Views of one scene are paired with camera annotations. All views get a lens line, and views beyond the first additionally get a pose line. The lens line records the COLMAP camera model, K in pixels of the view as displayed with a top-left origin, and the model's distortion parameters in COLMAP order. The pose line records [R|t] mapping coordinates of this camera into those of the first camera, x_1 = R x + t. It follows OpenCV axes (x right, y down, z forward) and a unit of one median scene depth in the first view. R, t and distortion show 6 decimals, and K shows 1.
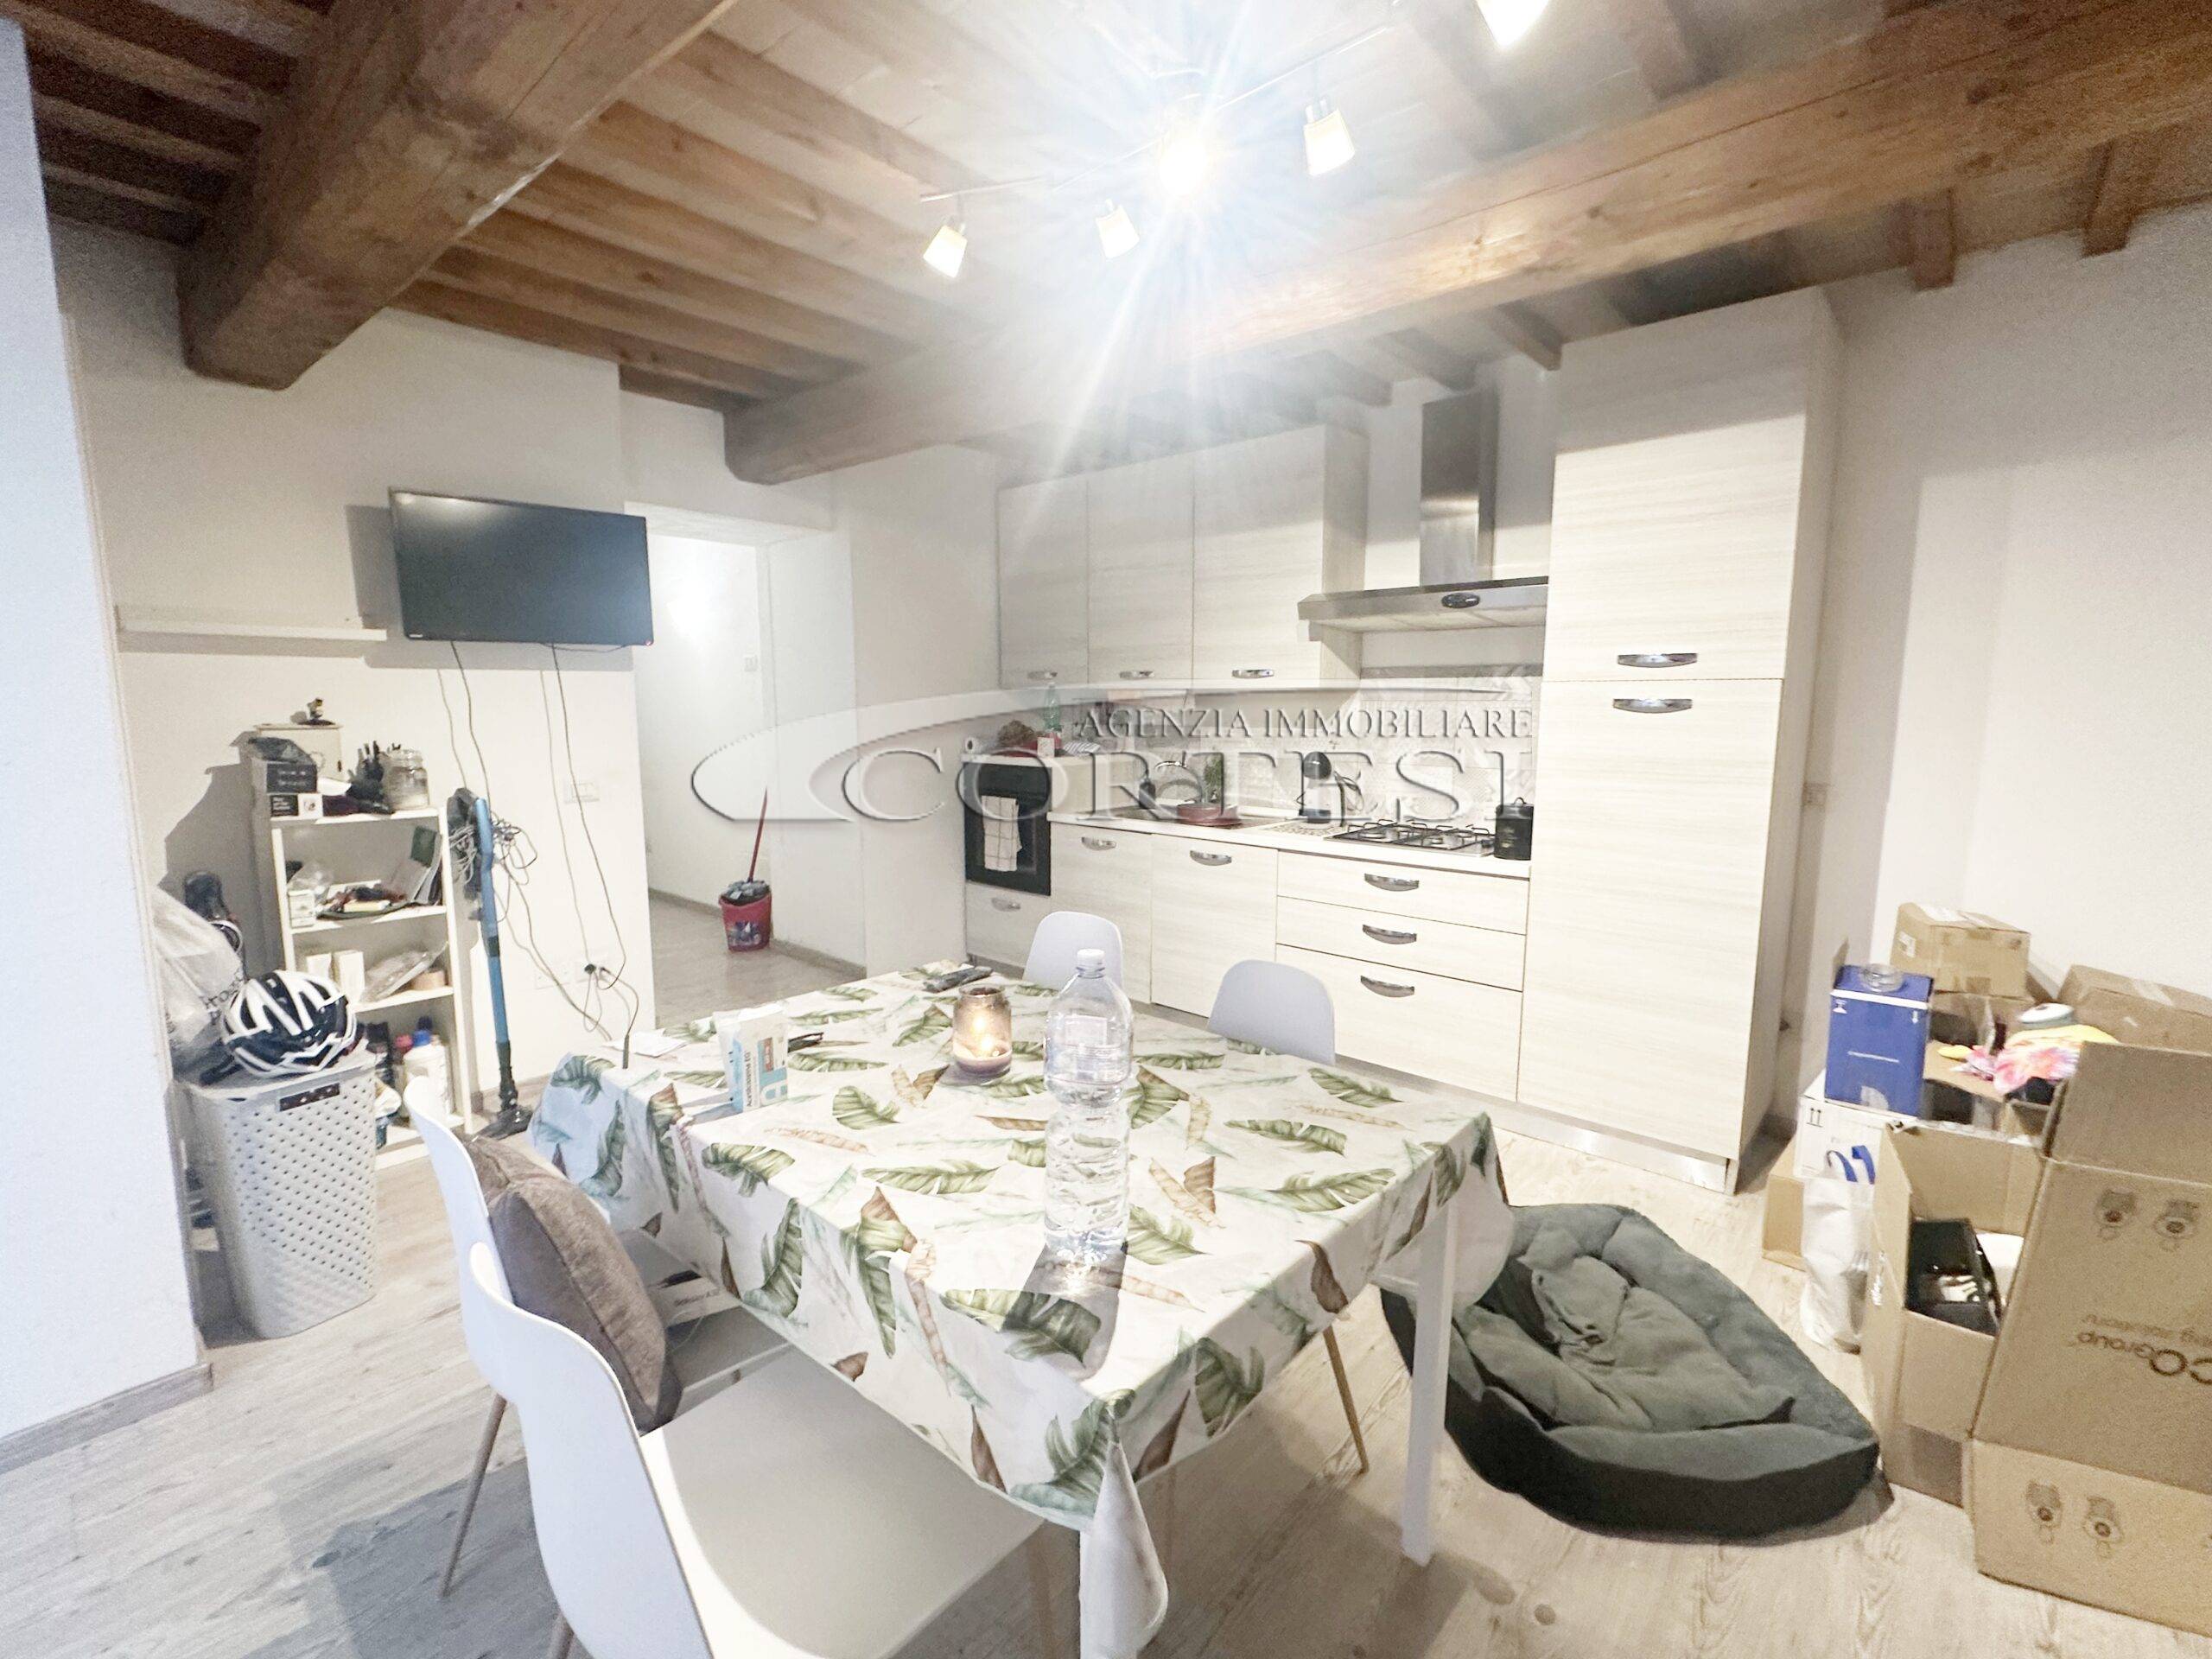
lens RADIAL K [[970.8, 0, 1107.5], [0, 970.8, 826.7], [0, 0, 1]] dist [-0.002973, 0.000419]
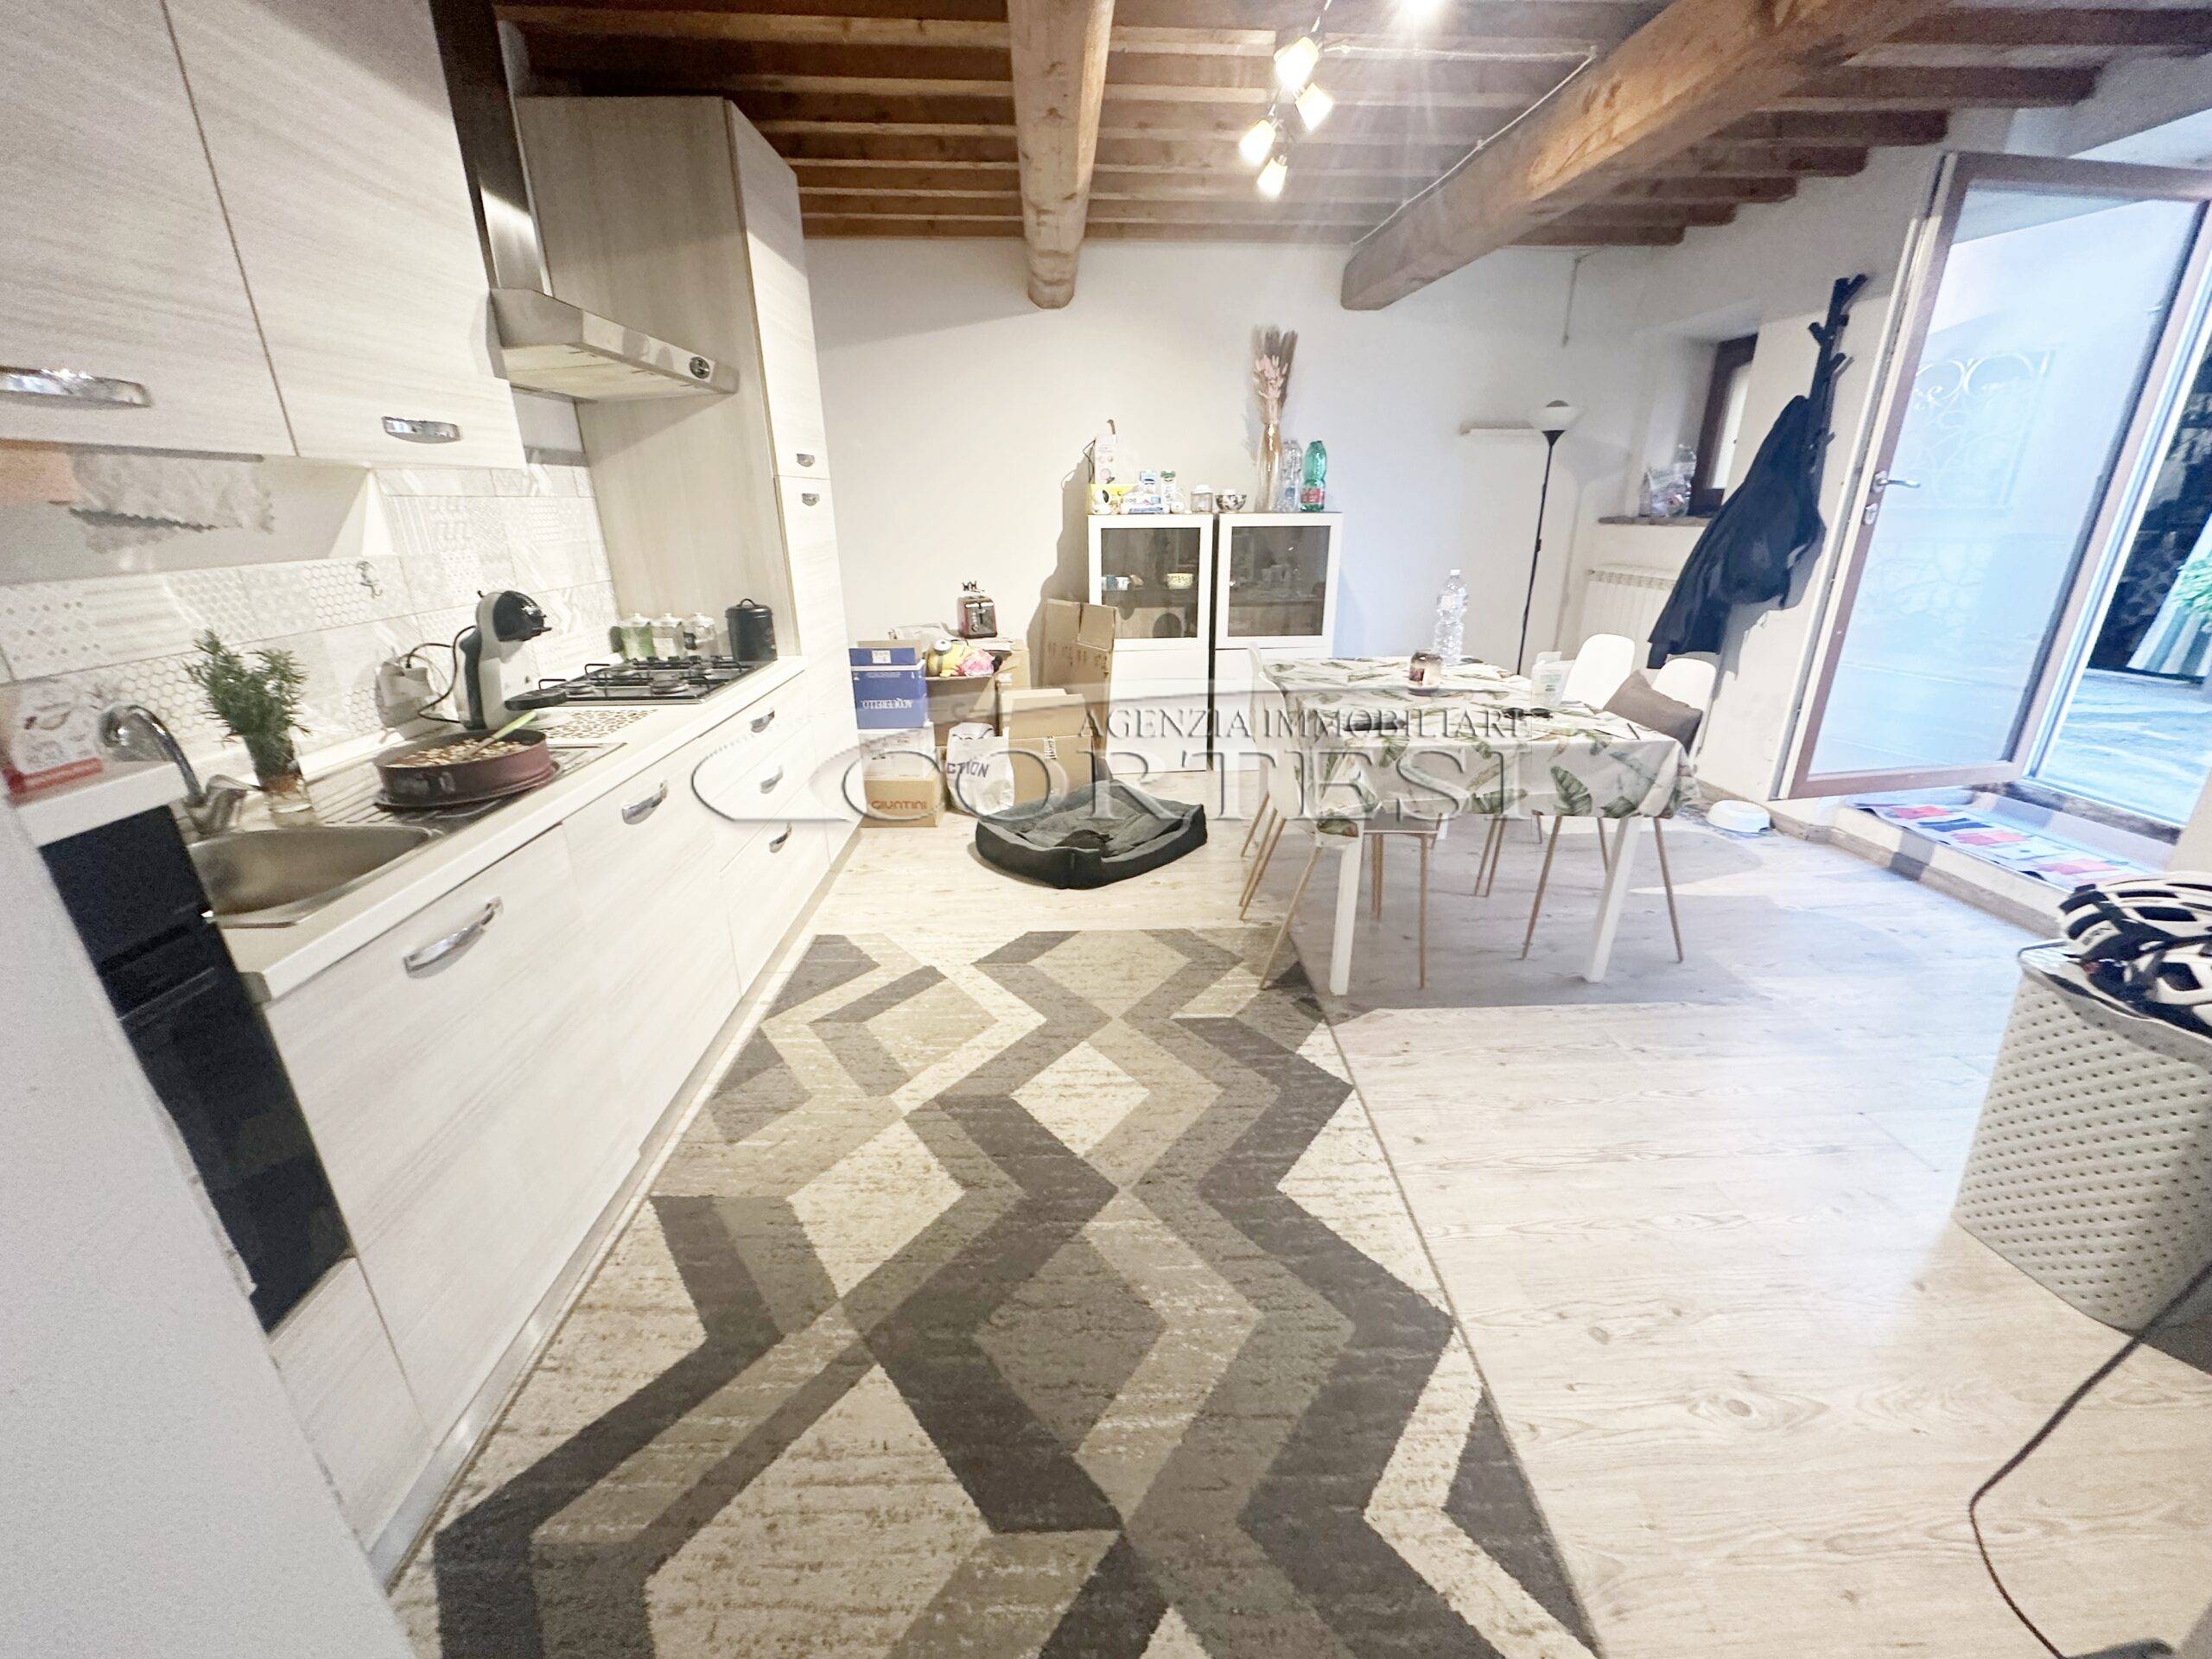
lens RADIAL K [[879.6, 0, 1106.9], [0, 879.6, 826.7], [0, 0, 1]] dist [-0.002697, 0.000557]
pose [[-0.694782, -0.246668, 0.675598, -0.827591], [0.100638, 0.896764, 0.430914, -0.287846], [-0.712145, 0.367382, -0.598231, 2.290301]]
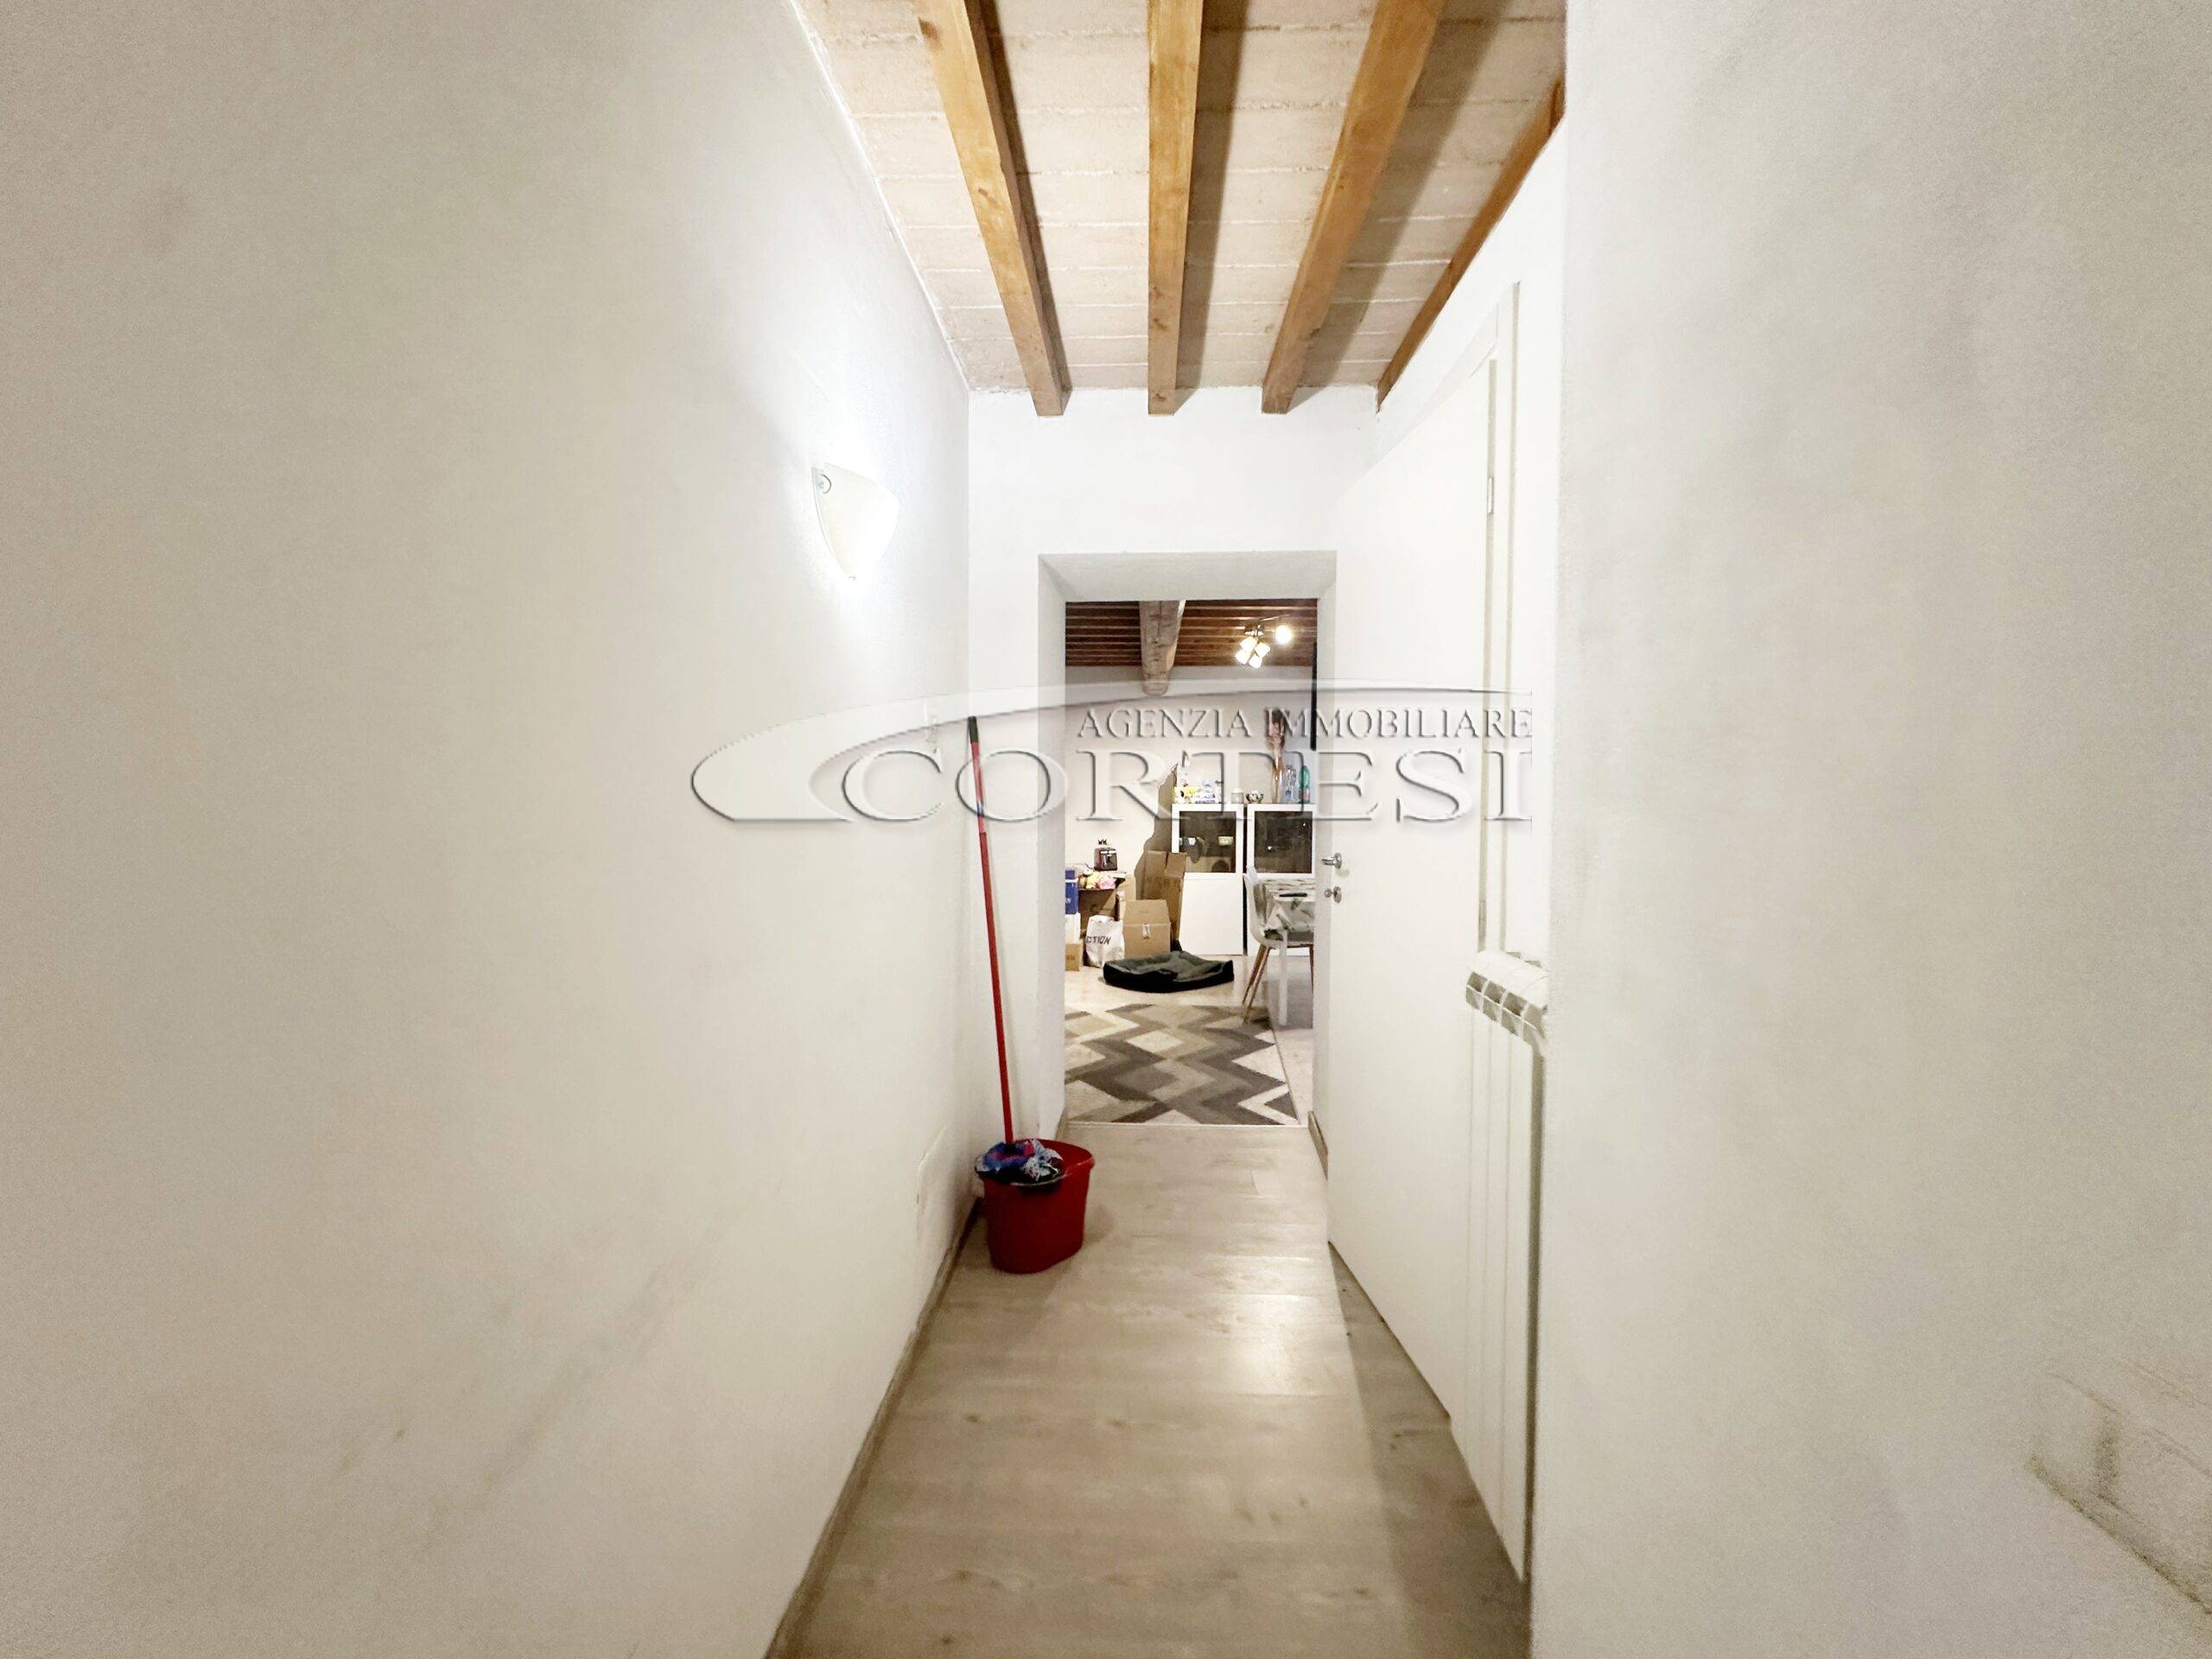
lens RADIAL K [[879.6, 0, 1106.9], [0, 879.6, 826.7], [0, 0, 1]] dist [-0.002697, 0.000557]
pose [[-0.609090, -0.034951, 0.792331, -2.091295], [0.099298, 0.987807, 0.119908, -0.446757], [-0.786861, 0.151711, -0.598192, 3.346262]]
